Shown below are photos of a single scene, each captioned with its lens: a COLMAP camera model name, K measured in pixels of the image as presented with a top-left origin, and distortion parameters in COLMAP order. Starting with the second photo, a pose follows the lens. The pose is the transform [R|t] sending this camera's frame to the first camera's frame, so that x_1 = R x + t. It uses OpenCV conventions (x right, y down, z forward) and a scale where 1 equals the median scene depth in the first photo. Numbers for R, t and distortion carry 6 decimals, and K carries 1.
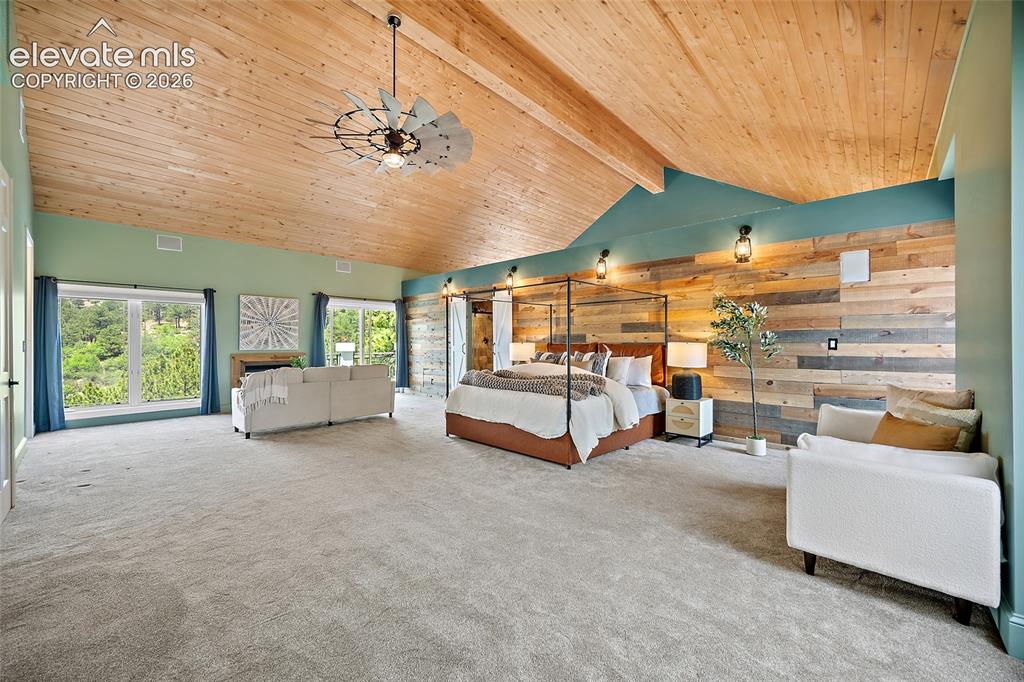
lens RADIAL K [[405.8, 0, 510.7], [0, 405.8, 341.0], [0, 0, 1]] dist [-0.000555, -0.000017]
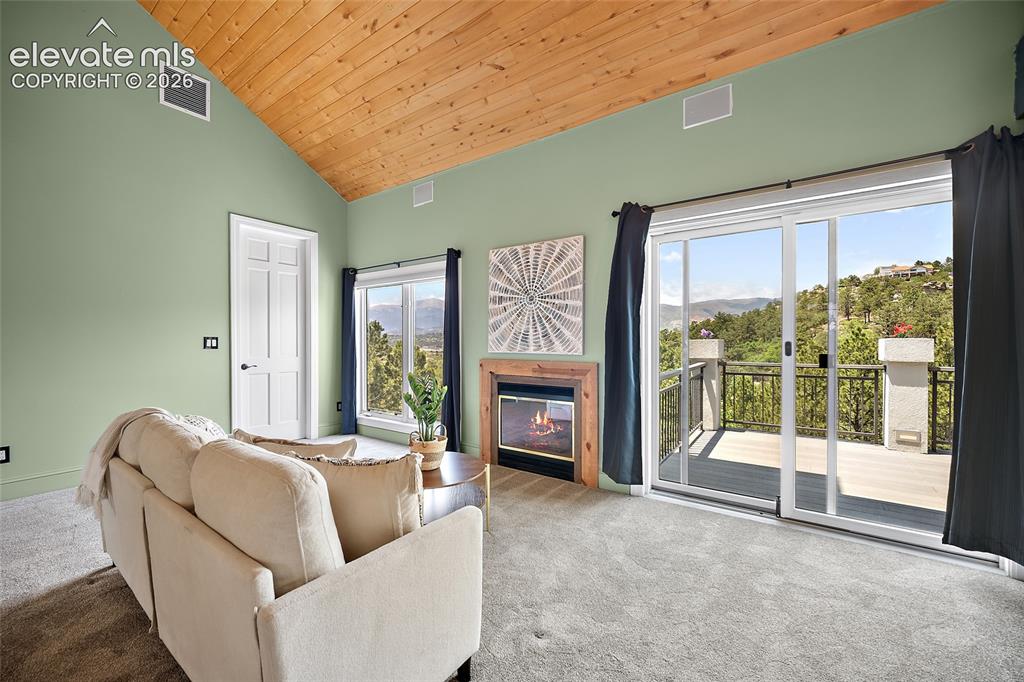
lens RADIAL K [[405.8, 0, 509.5], [0, 405.8, 342.7], [0, 0, 1]] dist [-0.000555, -0.000017]
pose [[0.128904, 0.010039, -0.991606, -0.118497], [0.003582, 0.999938, 0.010589, 0.003686], [0.991651, -0.004917, 0.128860, 0.891526]]
